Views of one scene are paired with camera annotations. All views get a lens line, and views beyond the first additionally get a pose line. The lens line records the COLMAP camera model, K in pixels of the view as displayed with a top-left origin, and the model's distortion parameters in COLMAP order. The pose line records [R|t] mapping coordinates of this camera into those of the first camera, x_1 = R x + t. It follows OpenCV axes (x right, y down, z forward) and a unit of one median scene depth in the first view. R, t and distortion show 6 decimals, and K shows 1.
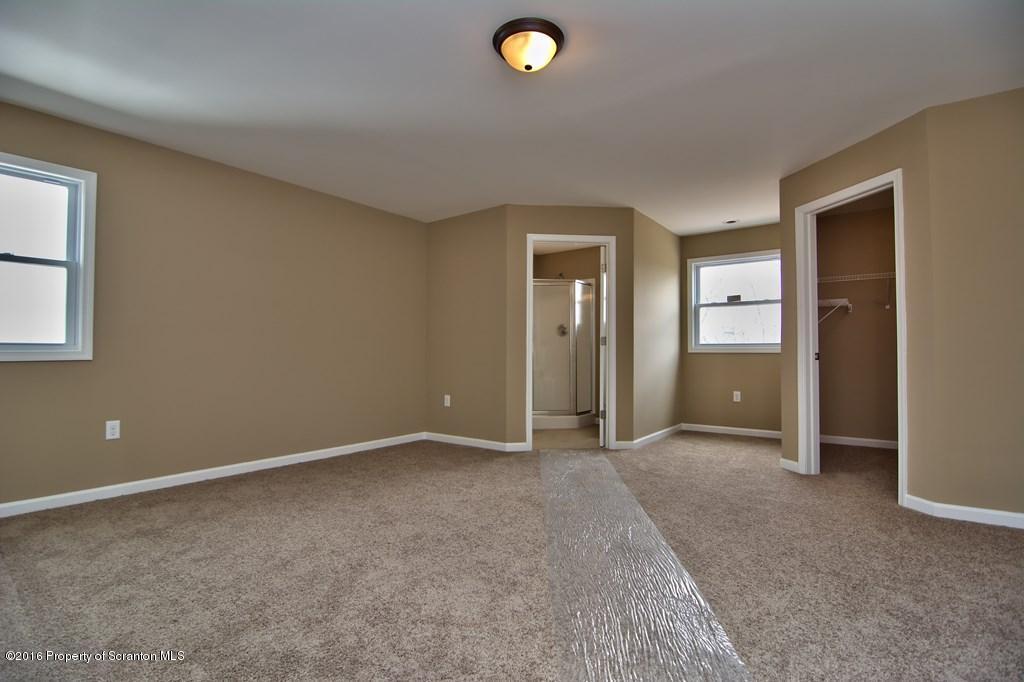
lens RADIAL K [[487.5, 0, 509.4], [0, 487.5, 344.3], [0, 0, 1]] dist [-0.008833, -0.008815]
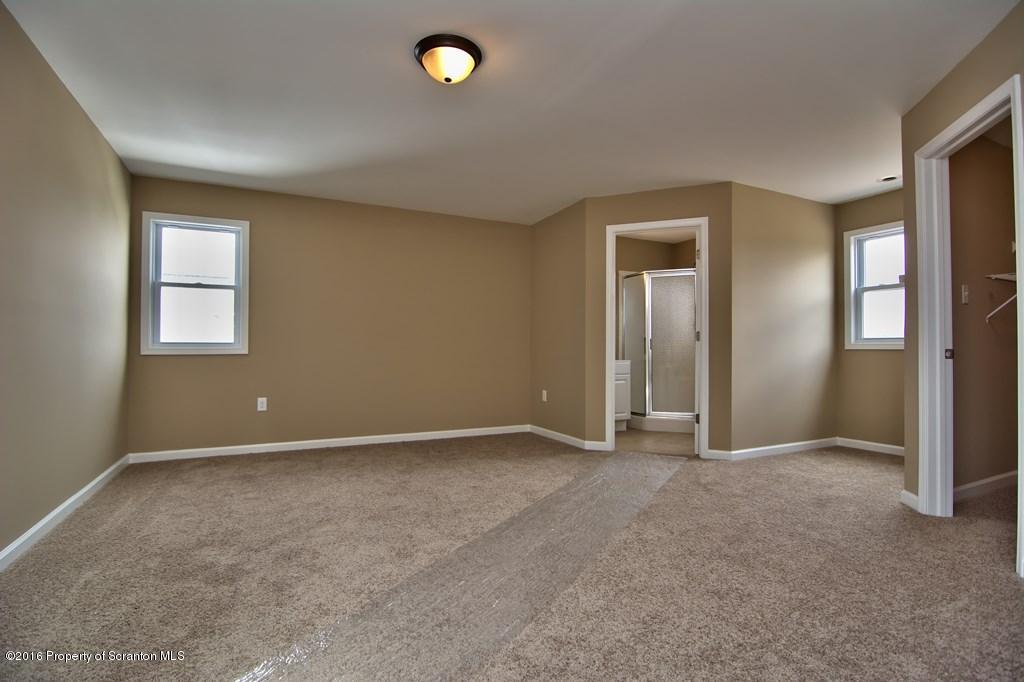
lens RADIAL K [[487.5, 0, 509.4], [0, 487.5, 344.3], [0, 0, 1]] dist [-0.008833, -0.008815]
pose [[0.889445, -0.004819, -0.457018, 0.381060], [0.007292, 0.999967, 0.003647, 0.003453], [0.456985, -0.006576, 0.889450, 0.065832]]
